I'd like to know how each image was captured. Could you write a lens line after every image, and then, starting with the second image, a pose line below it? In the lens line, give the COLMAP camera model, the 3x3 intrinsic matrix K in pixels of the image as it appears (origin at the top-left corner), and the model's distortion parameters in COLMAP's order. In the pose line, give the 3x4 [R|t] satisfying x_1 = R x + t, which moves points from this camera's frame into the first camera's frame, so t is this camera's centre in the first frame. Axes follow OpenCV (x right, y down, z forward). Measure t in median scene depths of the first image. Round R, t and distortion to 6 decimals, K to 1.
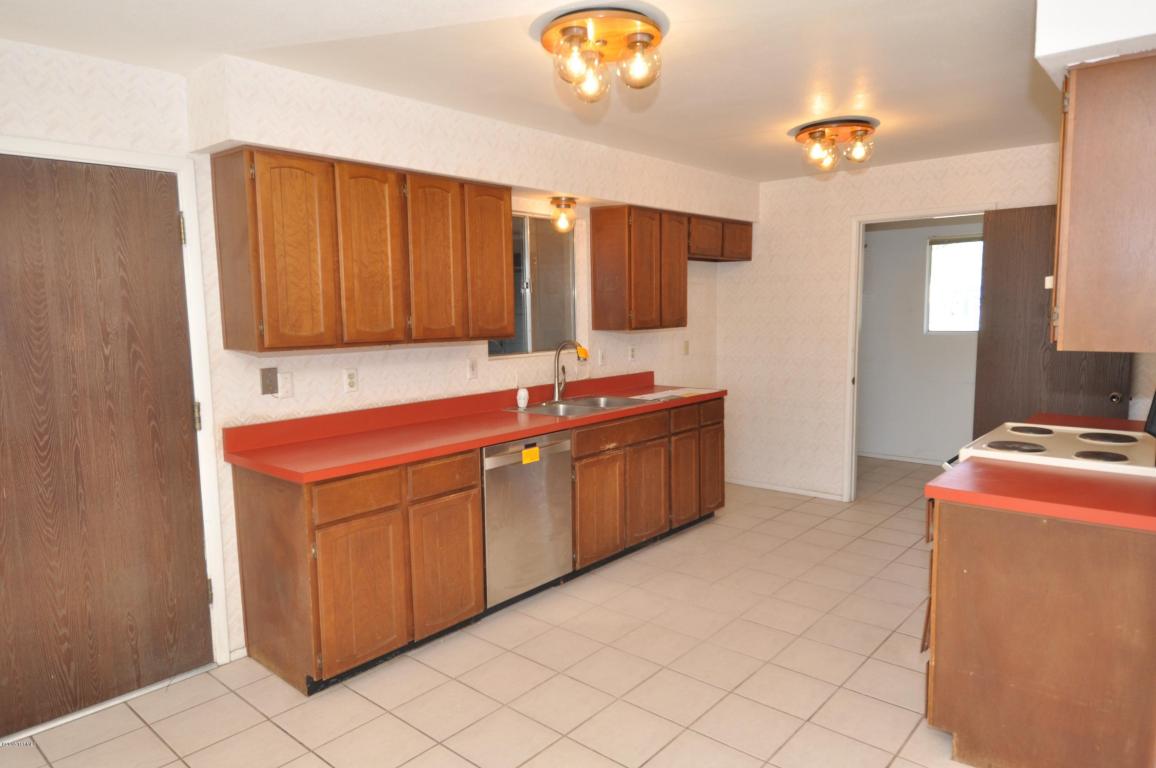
lens RADIAL K [[718.2, 0, 578.0], [0, 718.2, 384.7], [0, 0, 1]] dist [0.026263, -0.003319]
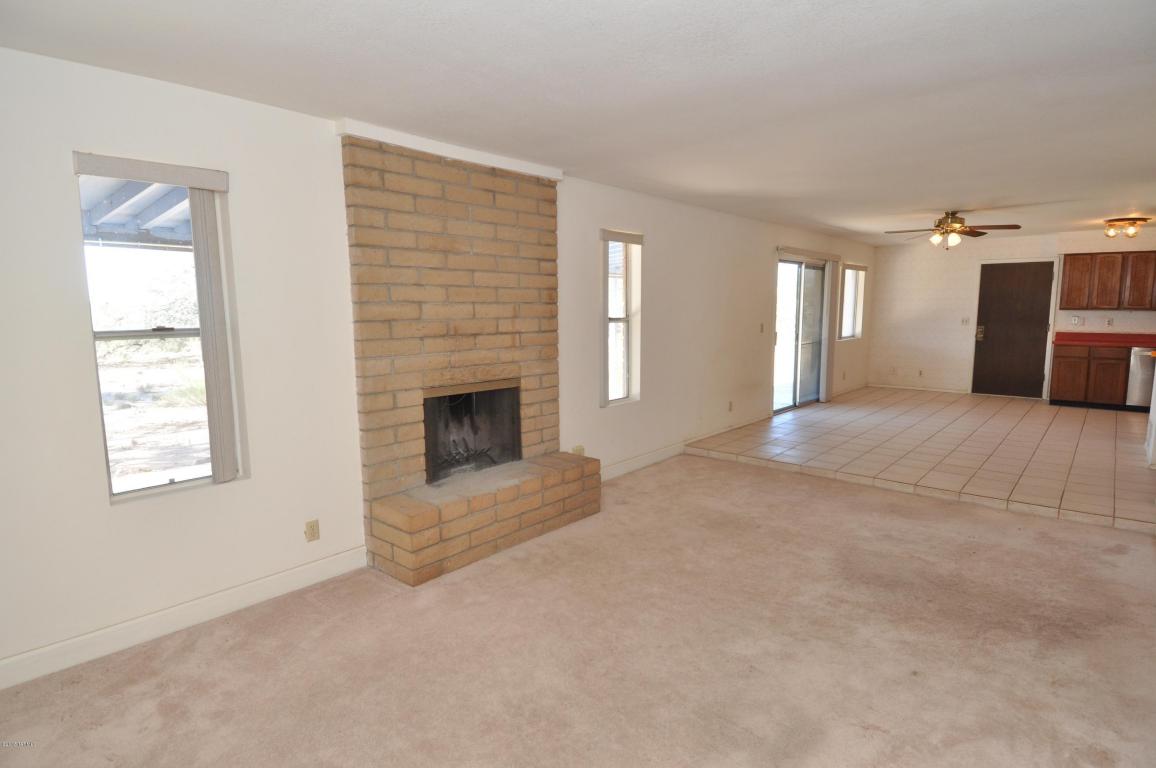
lens RADIAL K [[608.7, 0, 573.7], [0, 608.7, 387.4], [0, 0, 1]] dist [-0.014301, -0.002560]
pose [[-0.011472, 0.152584, -0.988224, 2.230387], [-0.101073, 0.983050, 0.152958, 0.103050], [0.994813, 0.101638, 0.004145, -1.187731]]
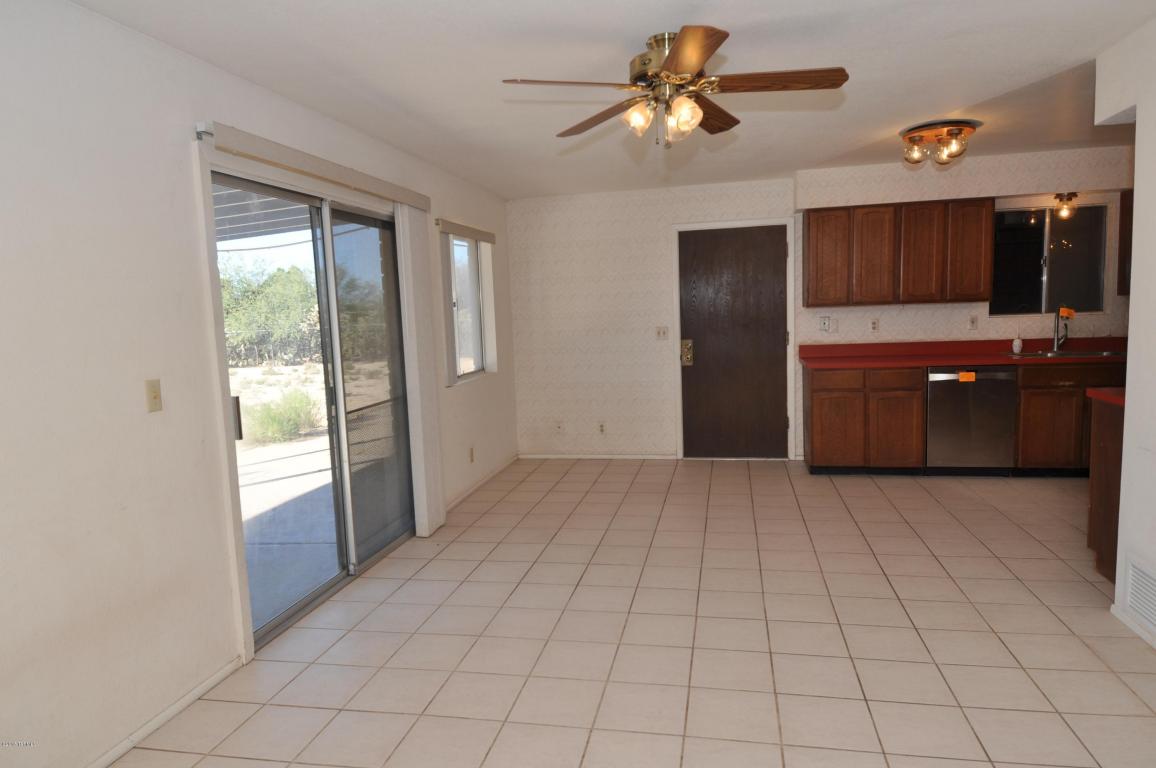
lens RADIAL K [[718.2, 0, 576.7], [0, 718.2, 389.9], [0, 0, 1]] dist [0.026263, -0.003319]
pose [[0.493130, 0.101770, -0.863982, 0.885935], [-0.066796, 0.994632, 0.079034, 0.060993], [0.867387, 0.018737, 0.497281, -0.511188]]
